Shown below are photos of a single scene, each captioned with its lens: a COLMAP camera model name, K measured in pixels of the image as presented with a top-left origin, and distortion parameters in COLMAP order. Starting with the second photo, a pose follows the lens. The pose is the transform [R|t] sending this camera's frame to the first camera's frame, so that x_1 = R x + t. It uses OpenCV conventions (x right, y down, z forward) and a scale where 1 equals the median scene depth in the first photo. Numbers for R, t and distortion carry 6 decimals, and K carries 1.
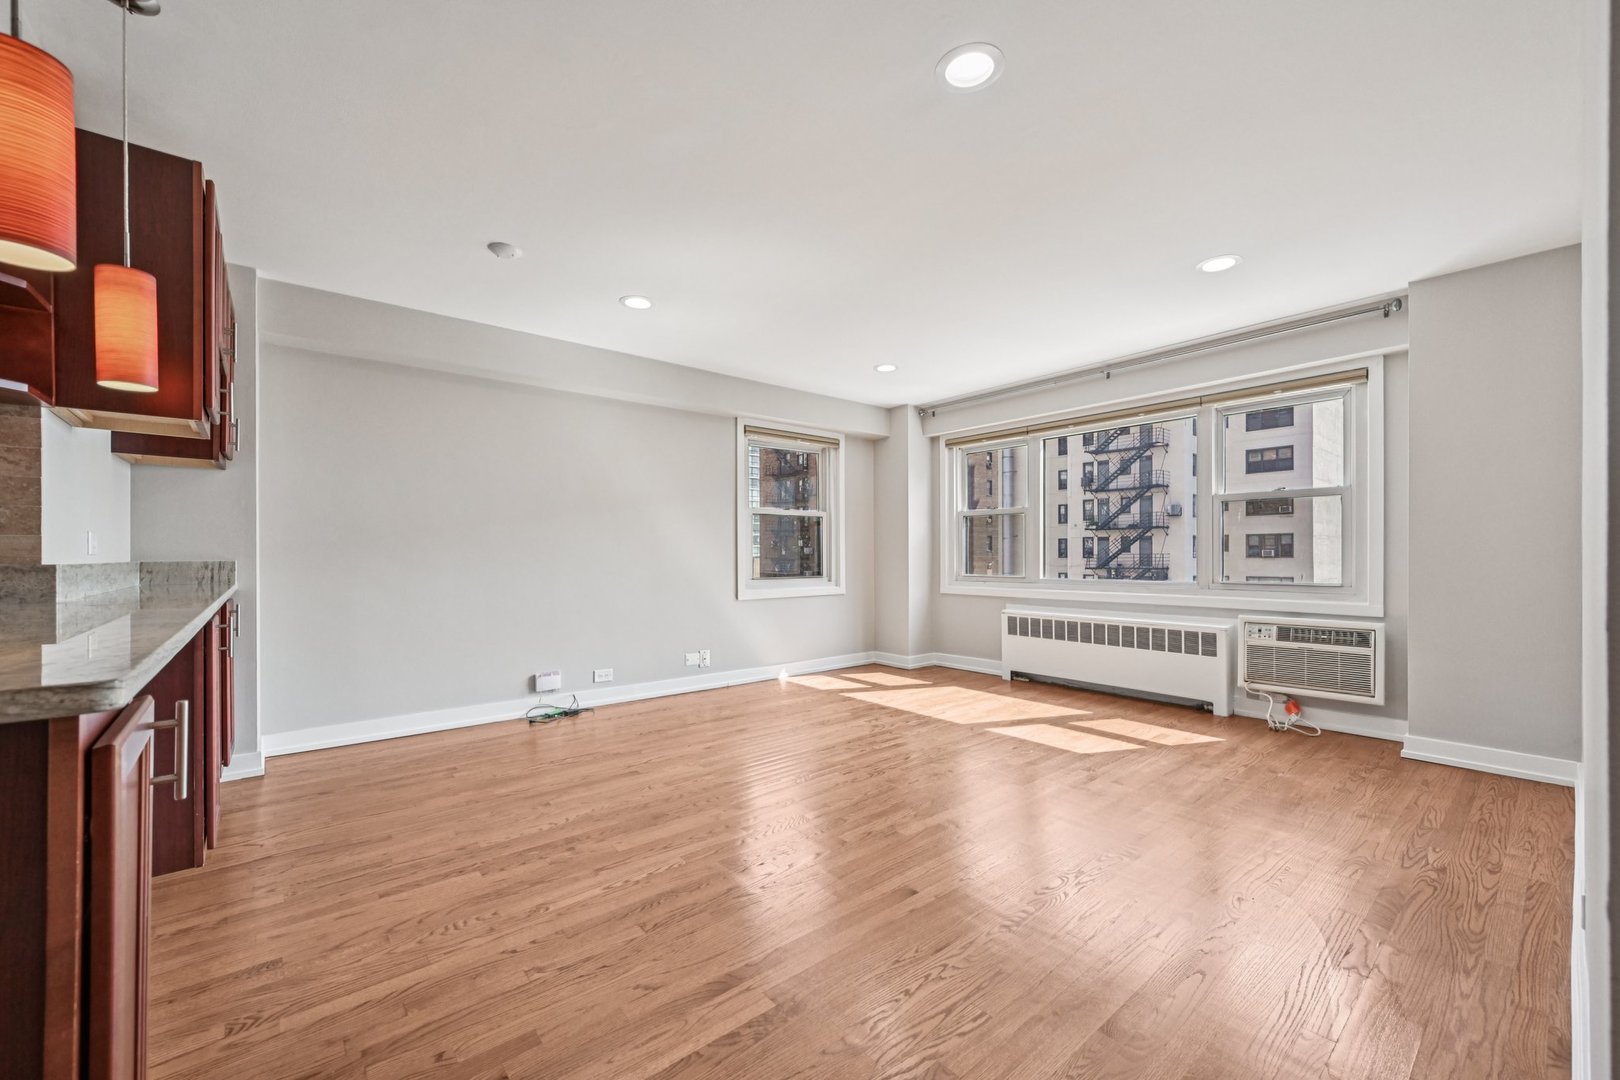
lens RADIAL K [[644.3, 0, 816.1], [0, 644.3, 556.0], [0, 0, 1]] dist [-0.001288, -0.000106]
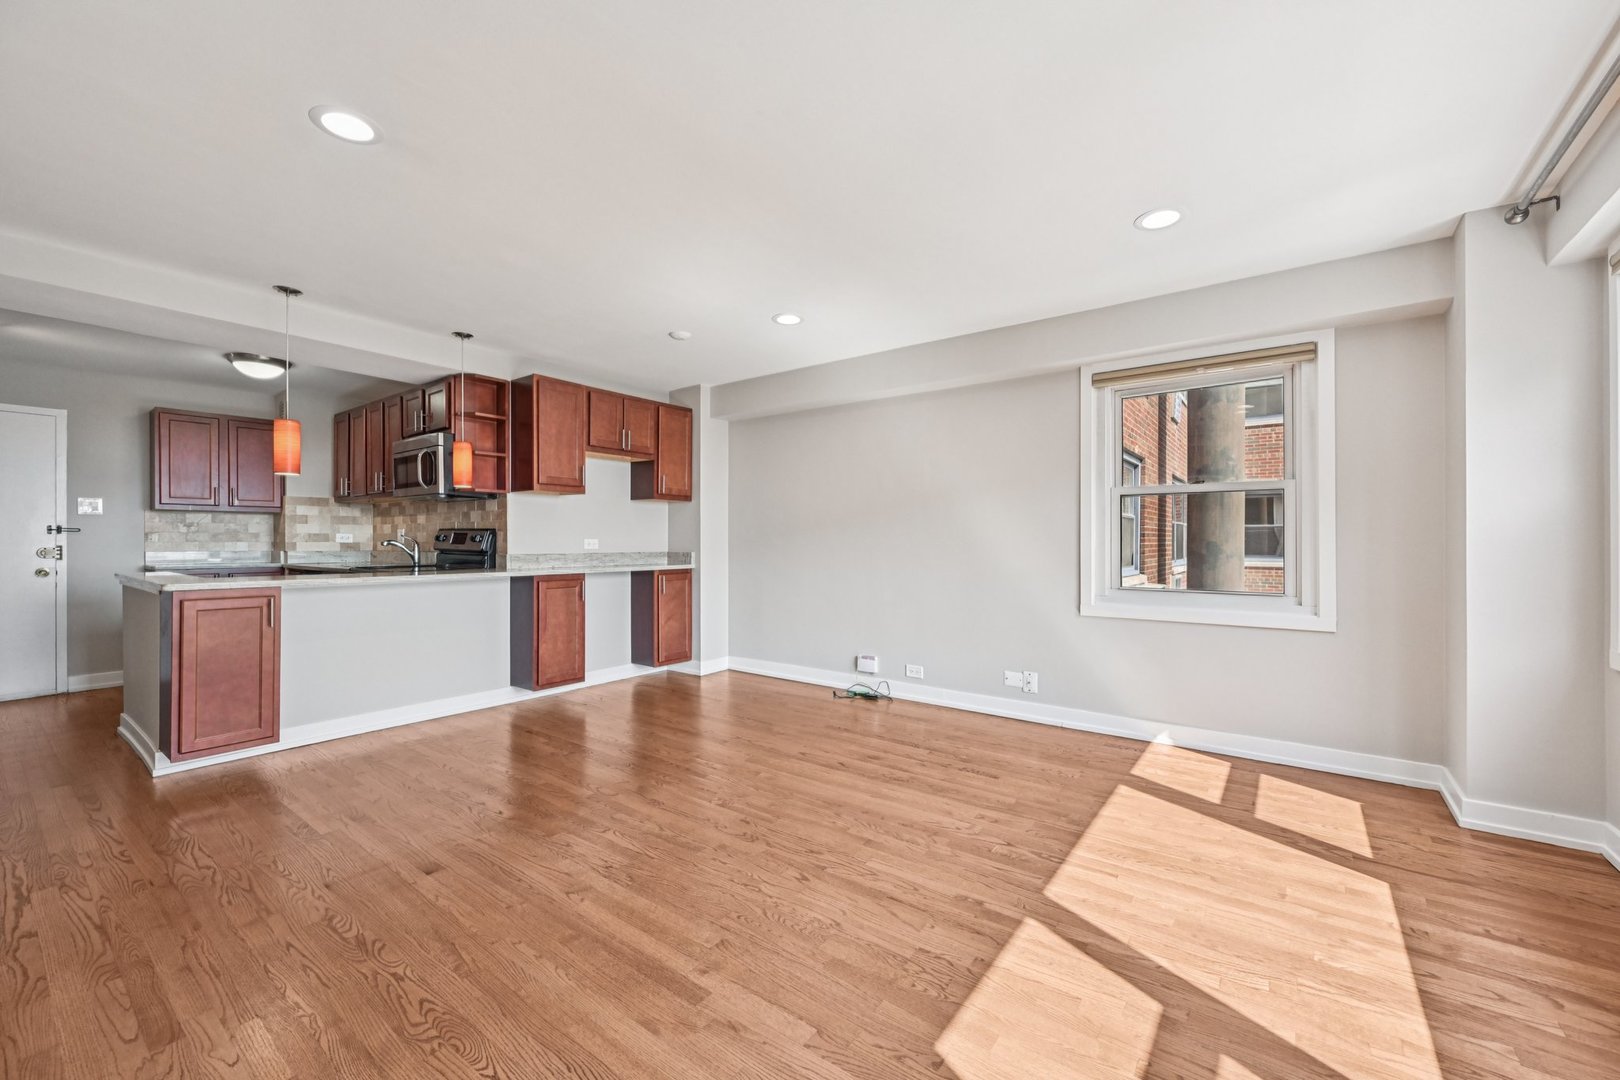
lens RADIAL K [[641.0, 0, 811.9], [0, 641.0, 542.9], [0, 0, 1]] dist [-0.000573, 0.000030]
pose [[0.219939, 0.008014, -0.975481, 0.678896], [-0.003089, 0.999967, 0.007519, -0.024101], [0.975509, 0.001359, 0.219956, 0.699092]]
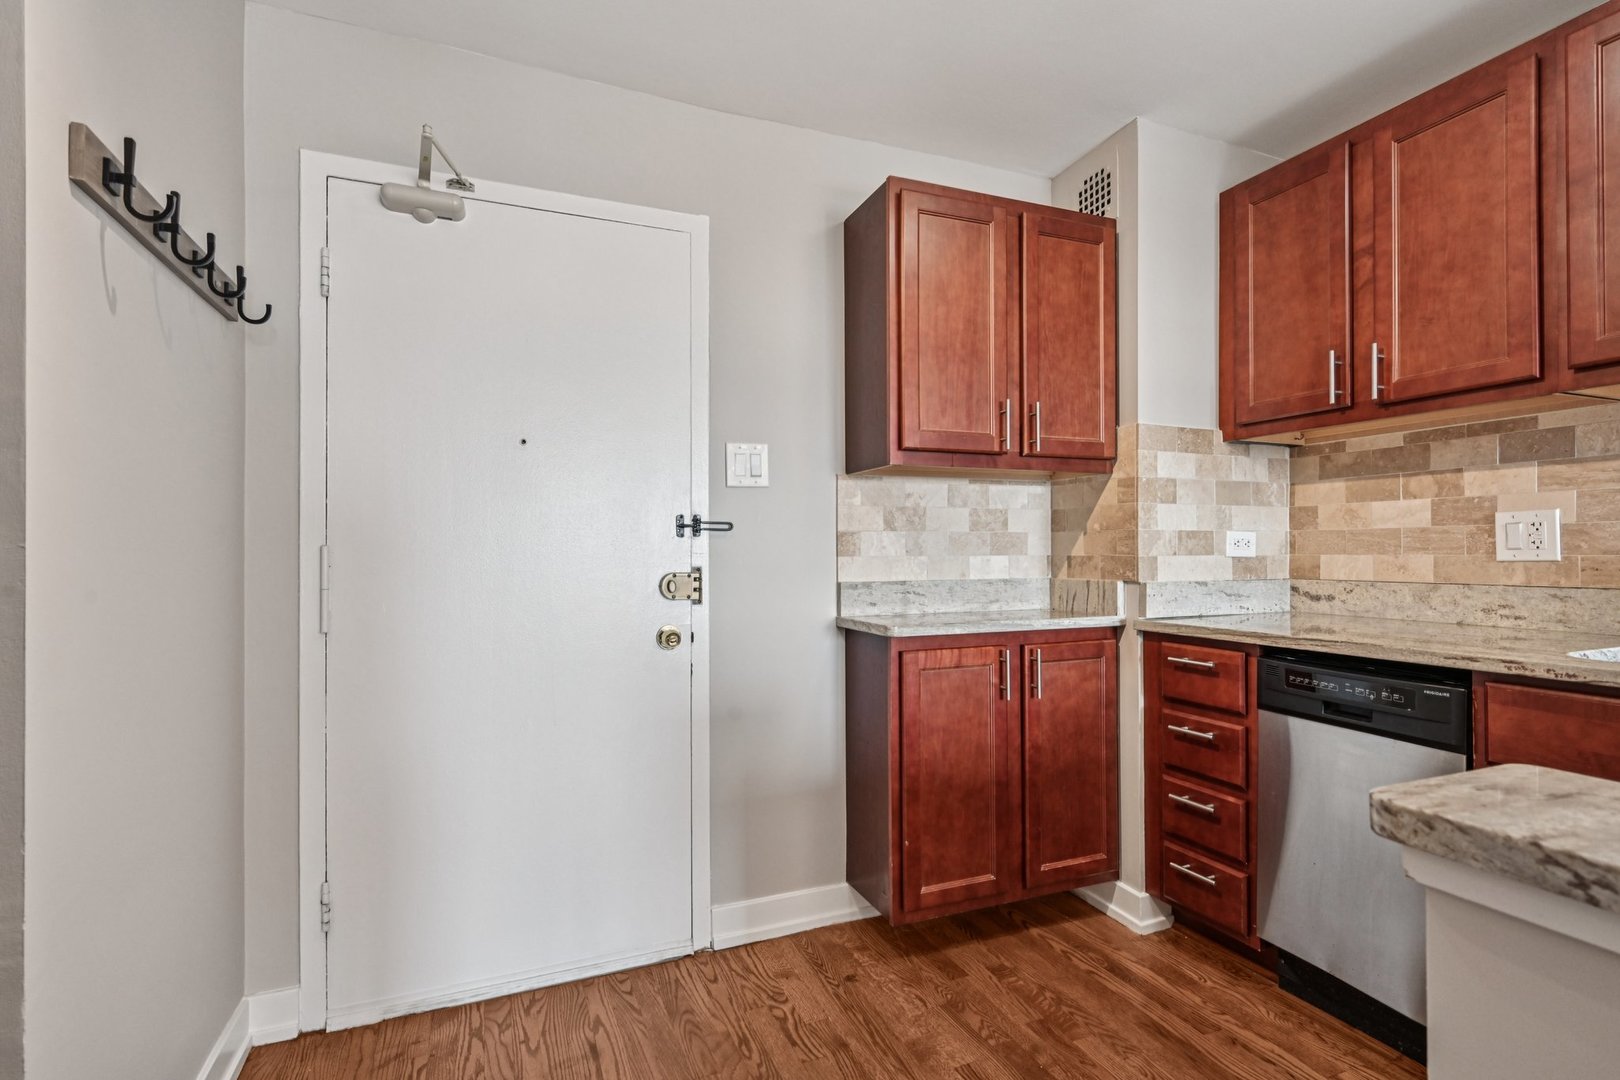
lens RADIAL K [[771.7, 0, 815.4], [0, 771.7, 548.9], [0, 0, 1]] dist [0.000854, -0.000112]
pose [[-0.301347, 0.002365, -0.953511, -0.268779], [0.004567, 0.999989, 0.001037, -0.019074], [0.953503, -0.004042, -0.301355, -0.138728]]
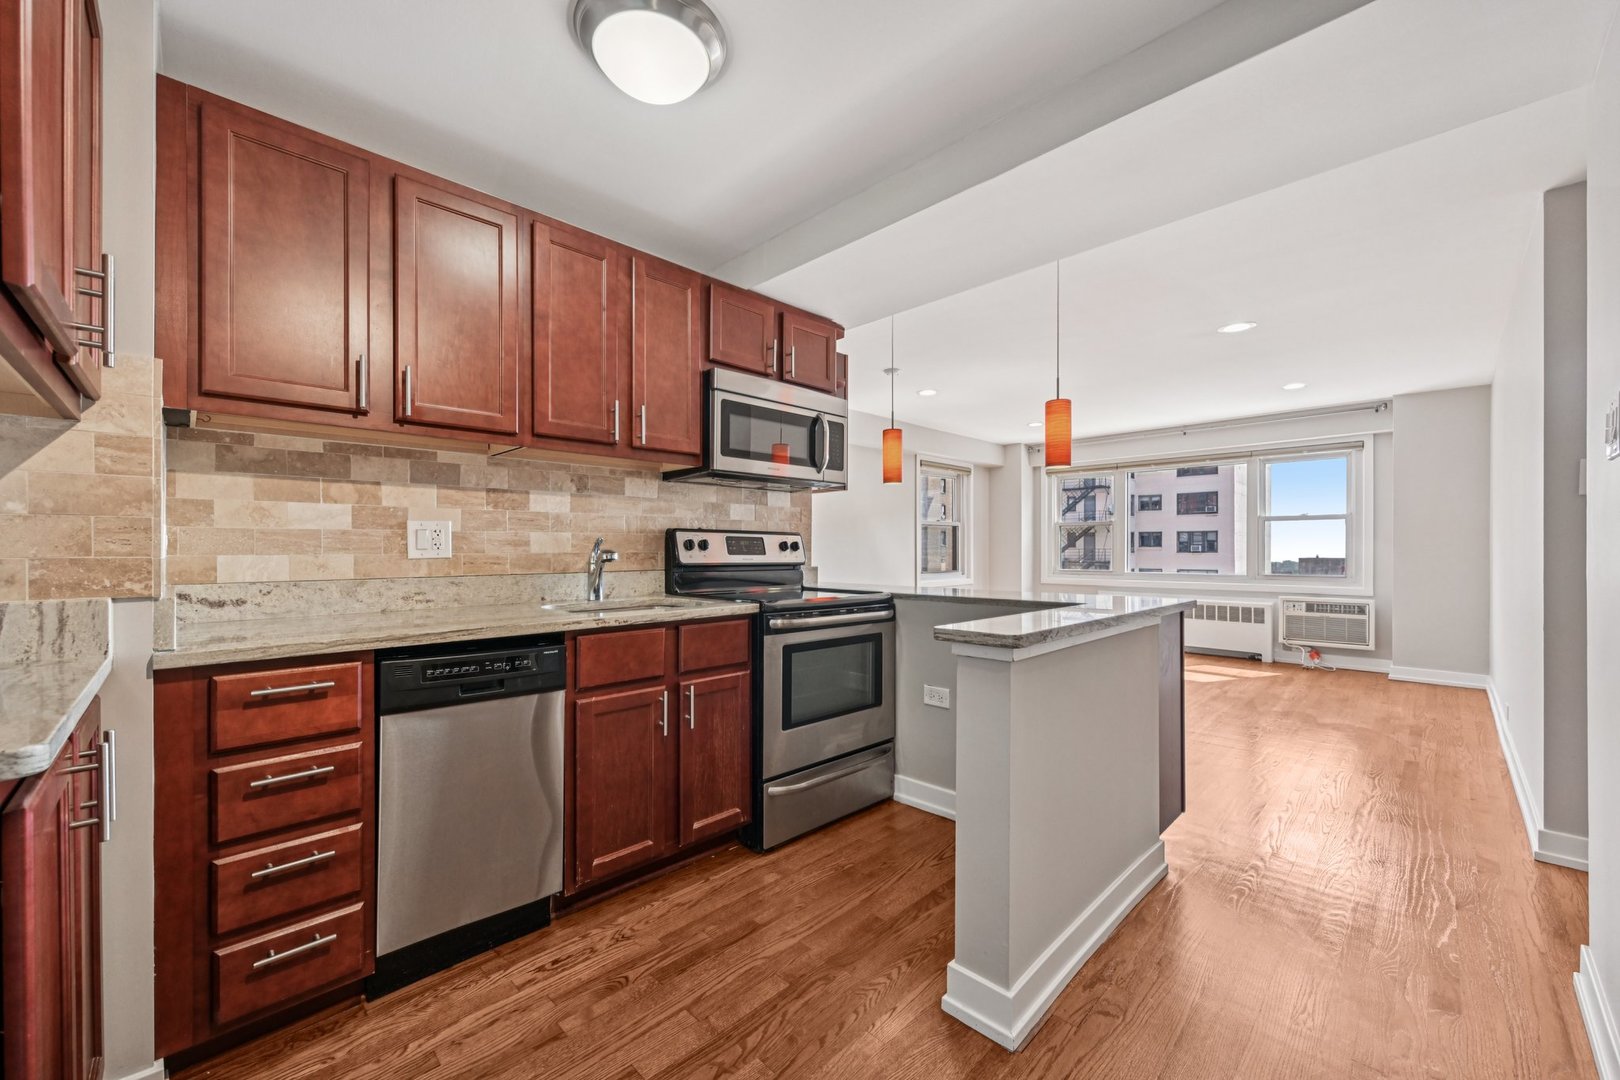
lens RADIAL K [[636.1, 0, 814.5], [0, 636.1, 550.2], [0, 0, 1]] dist [-0.001059, -0.000233]
pose [[0.996212, 0.002193, 0.086931, -0.587085], [-0.002292, 0.999997, 0.001030, -0.017132], [-0.086929, -0.001225, 0.996214, -0.418827]]
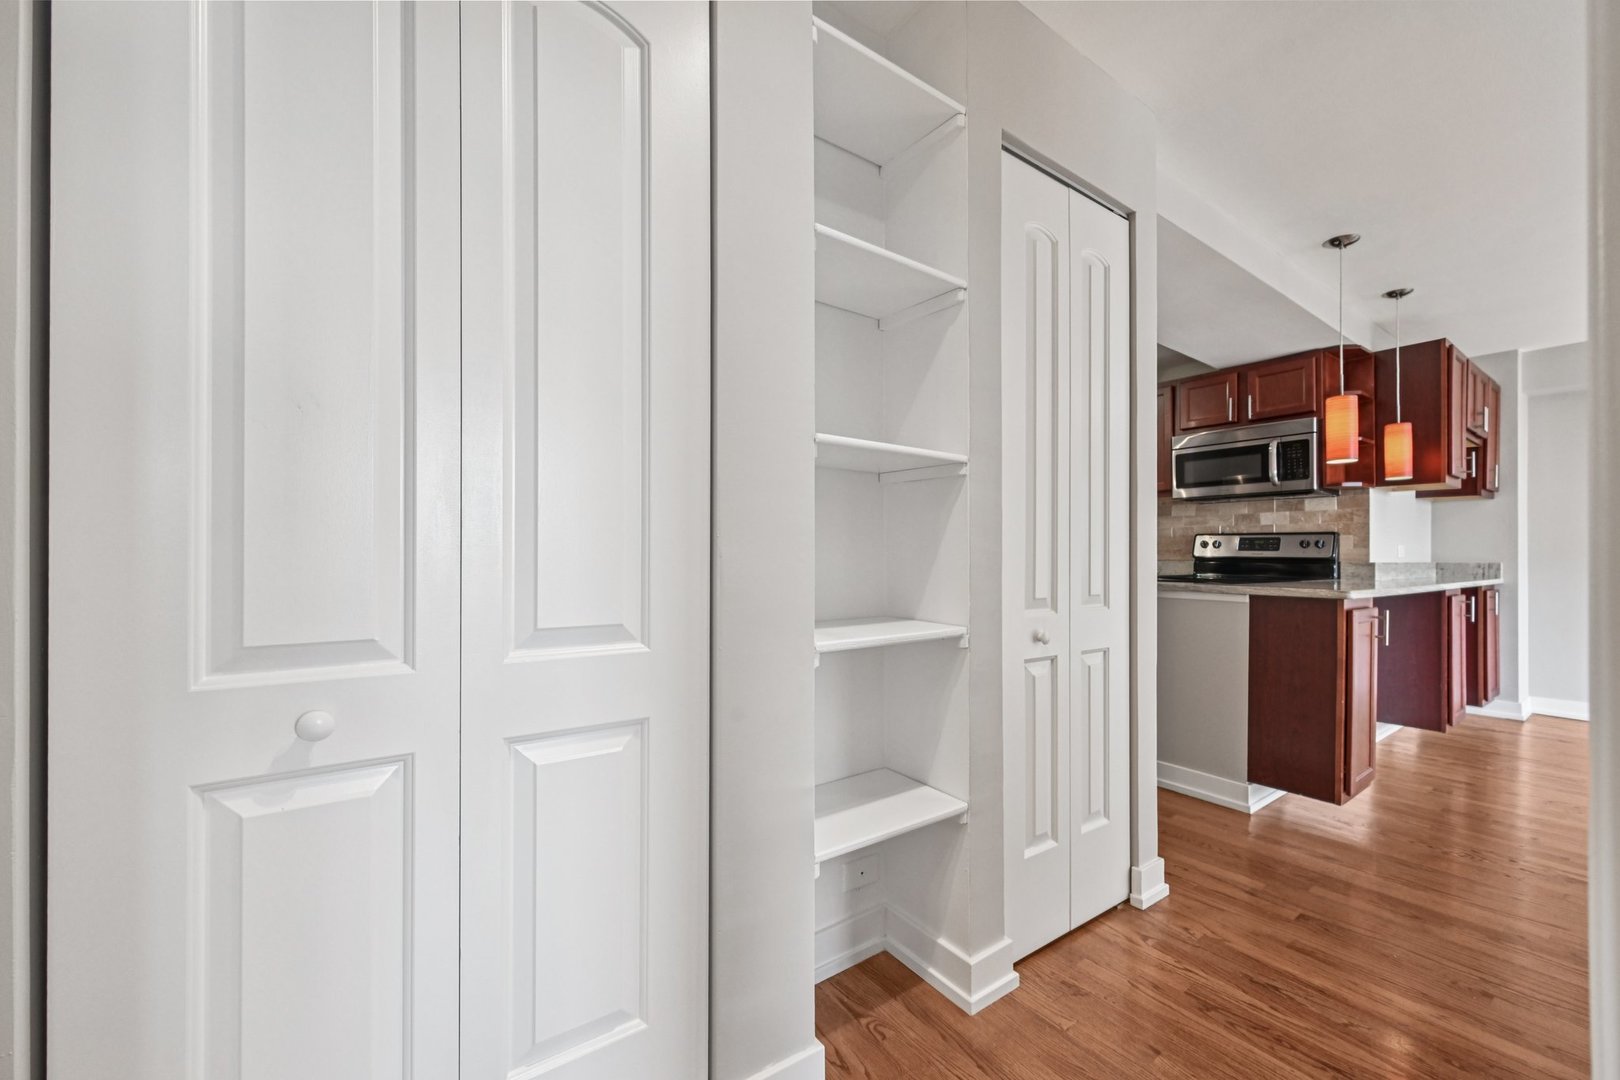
lens RADIAL K [[636.1, 0, 814.5], [0, 636.1, 550.2], [0, 0, 1]] dist [-0.001059, -0.000233]
pose [[-0.079259, -0.005395, -0.996839, 0.448456], [-0.006925, 0.999964, -0.004861, -0.002045], [0.996830, 0.006518, -0.079293, -0.287661]]
